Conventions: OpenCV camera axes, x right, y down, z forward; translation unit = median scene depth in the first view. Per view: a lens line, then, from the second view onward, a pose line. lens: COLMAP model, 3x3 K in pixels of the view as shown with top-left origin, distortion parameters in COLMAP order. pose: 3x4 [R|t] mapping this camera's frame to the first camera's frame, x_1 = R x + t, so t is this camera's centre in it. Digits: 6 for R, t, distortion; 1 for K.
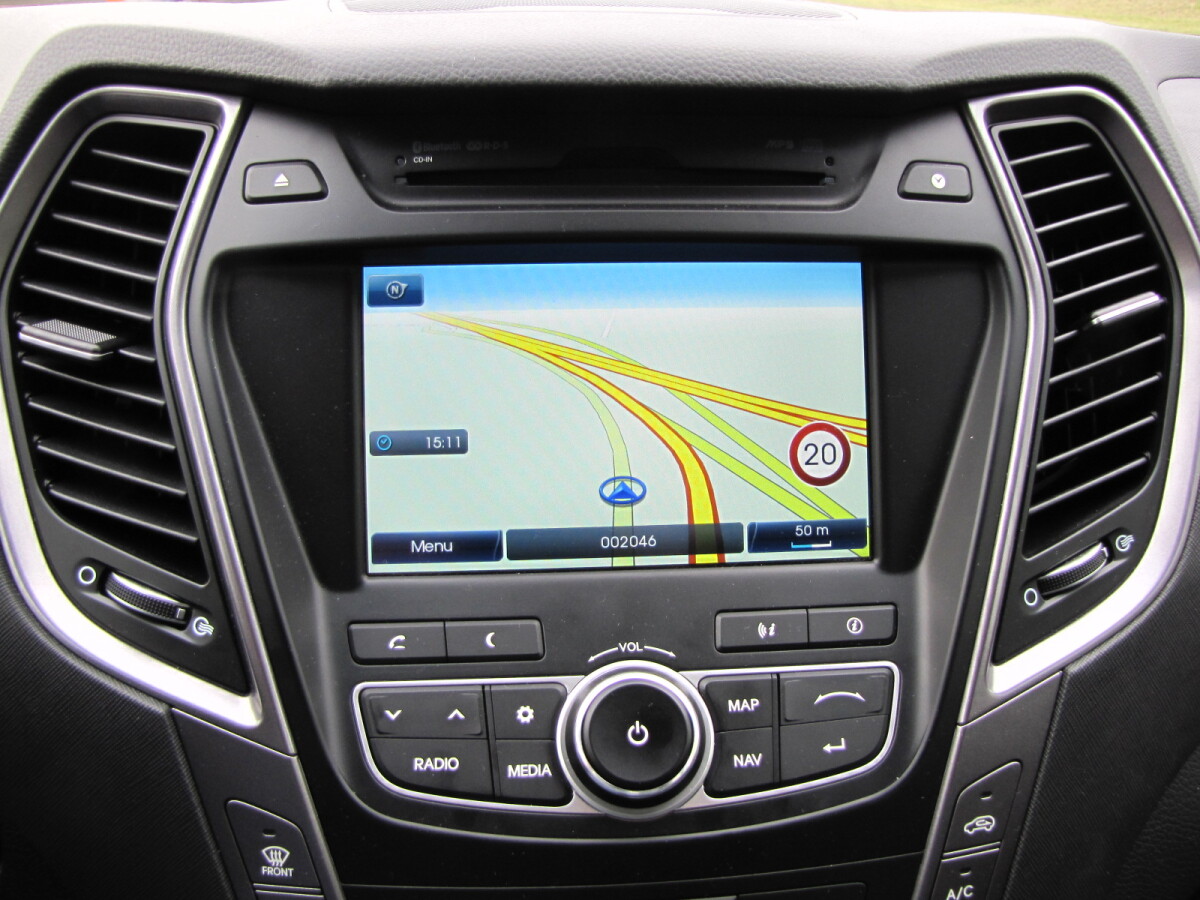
lens RADIAL K [[1055.0, 0, 600.0], [0, 1055.0, 450.0], [0, 0, 1]] dist [-0.196277, 0.170593]
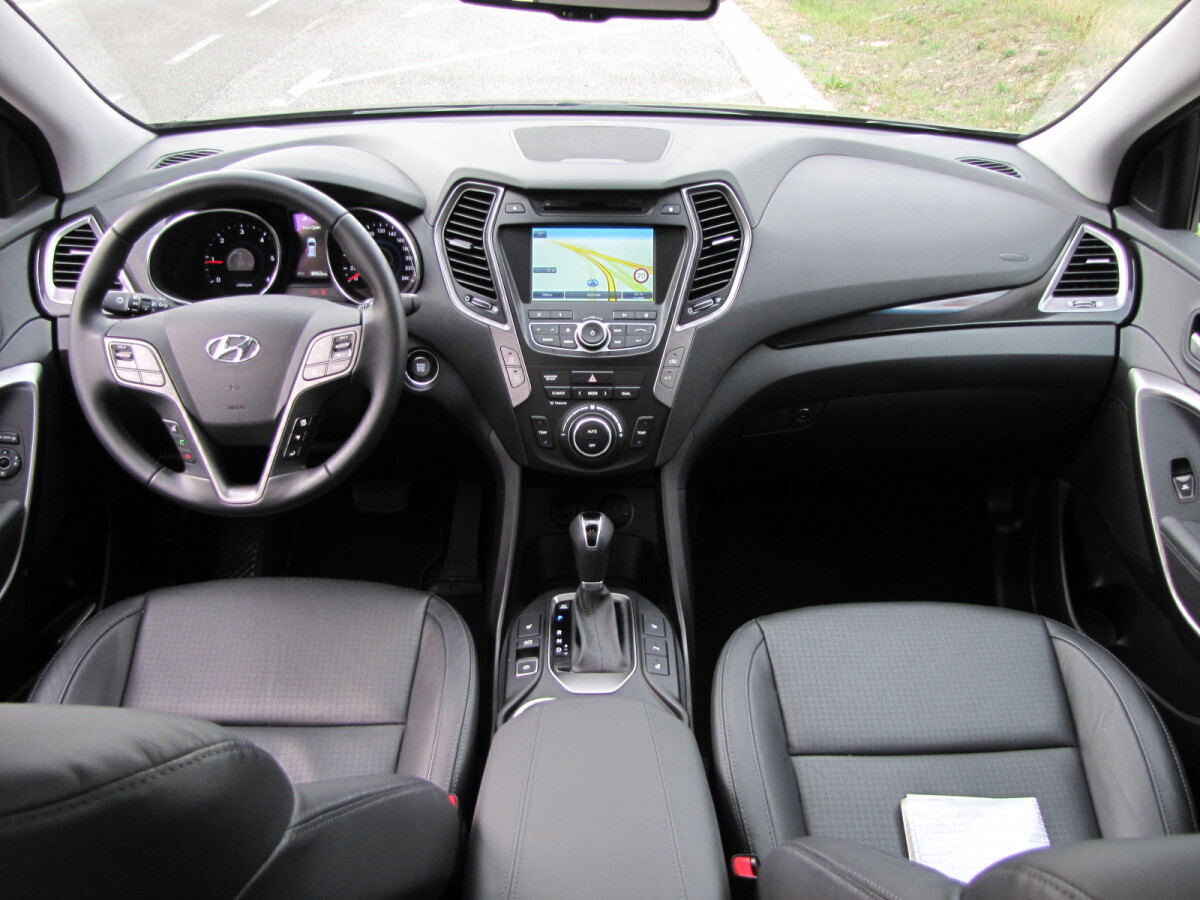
lens RADIAL K [[1055.0, 0, 600.0], [0, 1055.0, 450.0], [0, 0, 1]] dist [-0.196277, 0.170593]
pose [[0.998172, 0.030658, -0.052082, 0.295541], [-0.026713, 0.996838, 0.074831, 0.398197], [0.054212, -0.073303, 0.995835, -3.292701]]
